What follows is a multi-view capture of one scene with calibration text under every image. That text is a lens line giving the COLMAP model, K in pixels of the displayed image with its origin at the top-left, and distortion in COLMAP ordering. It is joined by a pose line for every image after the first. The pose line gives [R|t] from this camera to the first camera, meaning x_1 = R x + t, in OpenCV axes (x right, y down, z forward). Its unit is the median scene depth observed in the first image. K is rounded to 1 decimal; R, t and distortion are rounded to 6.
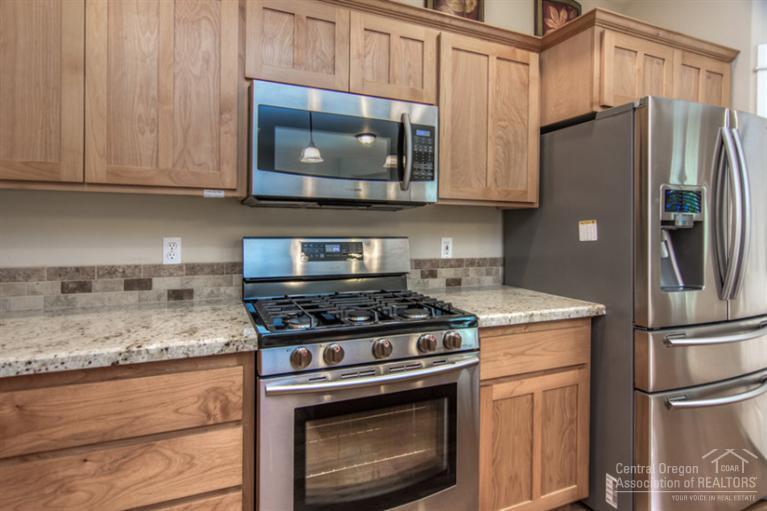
lens RADIAL K [[409.9, 0, 379.6], [0, 409.9, 229.7], [0, 0, 1]] dist [-0.001648, -0.000593]
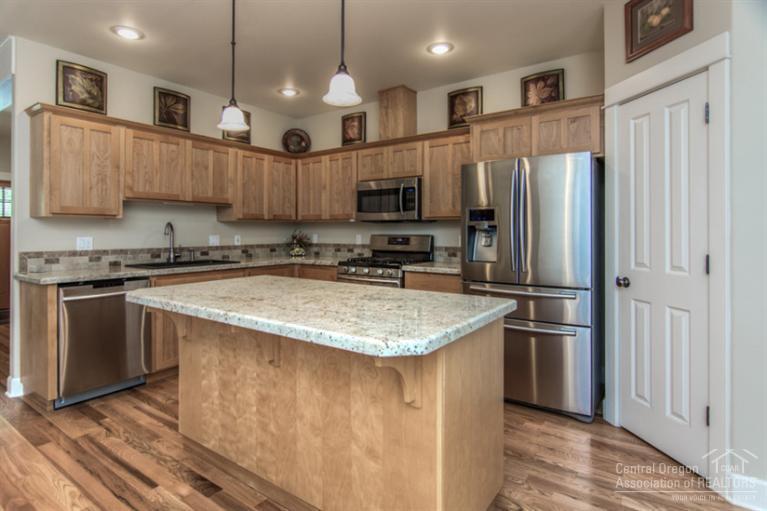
lens RADIAL K [[409.9, 0, 379.6], [0, 409.9, 229.7], [0, 0, 1]] dist [-0.001648, -0.000593]
pose [[0.520289, -0.012487, -0.853899, 2.431837], [0.001919, 0.999908, -0.013453, 0.025592], [0.853988, 0.005360, 0.520264, -0.445348]]
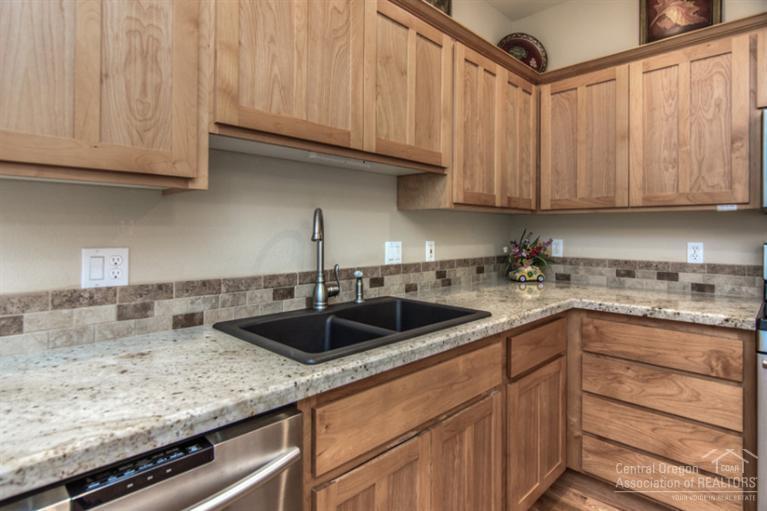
lens RADIAL K [[409.9, 0, 379.6], [0, 409.9, 229.7], [0, 0, 1]] dist [-0.001648, -0.000593]
pose [[0.373618, -0.010878, -0.927519, 0.374578], [-0.006428, 0.999877, -0.014316, 0.004516], [0.927560, 0.011311, 0.373502, -0.471664]]
